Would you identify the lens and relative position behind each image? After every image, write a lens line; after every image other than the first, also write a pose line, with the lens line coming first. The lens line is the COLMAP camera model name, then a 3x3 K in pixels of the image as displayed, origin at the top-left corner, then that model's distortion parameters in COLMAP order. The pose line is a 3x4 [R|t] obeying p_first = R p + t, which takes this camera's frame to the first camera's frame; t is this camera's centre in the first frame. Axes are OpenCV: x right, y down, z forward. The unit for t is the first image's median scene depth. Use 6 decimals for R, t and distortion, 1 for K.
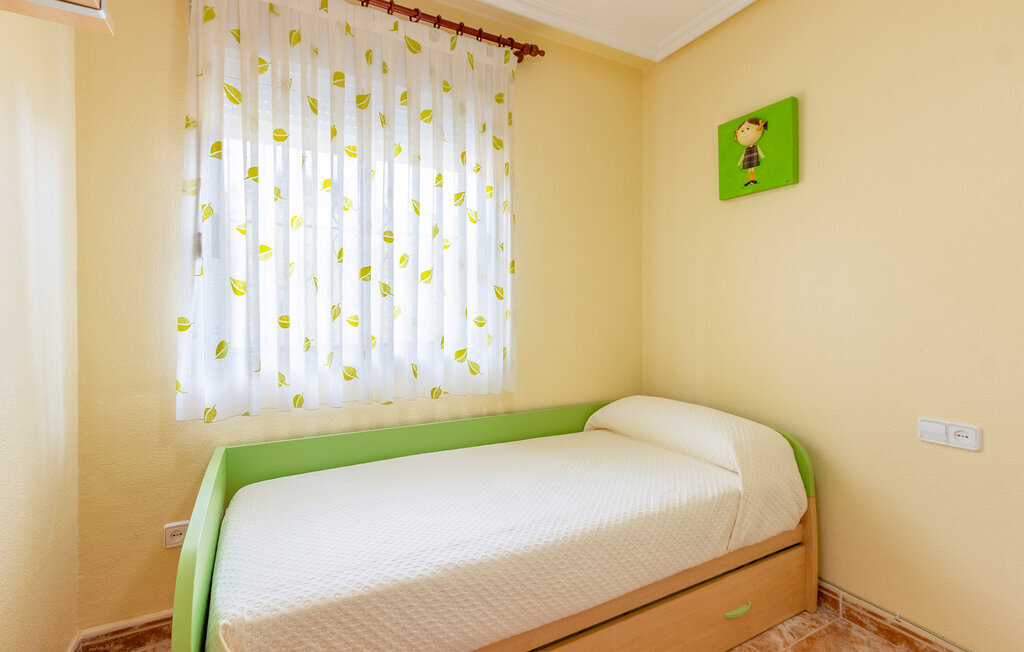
lens RADIAL K [[467.1, 0, 518.9], [0, 467.1, 318.7], [0, 0, 1]] dist [0.000199, -0.000022]
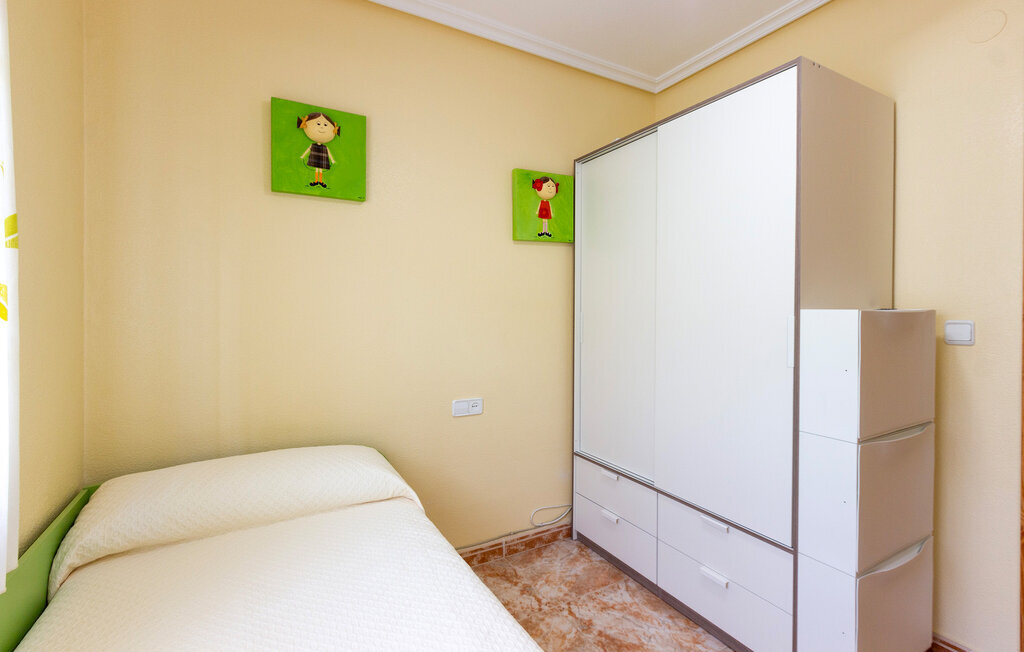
lens RADIAL K [[467.1, 0, 518.2], [0, 467.1, 319.1], [0, 0, 1]] dist [0.000199, -0.000022]
pose [[-0.006297, -0.037251, 0.999286, -0.420473], [0.006115, 0.999286, 0.037290, -0.066167], [-0.999961, 0.006346, -0.006064, 0.638787]]
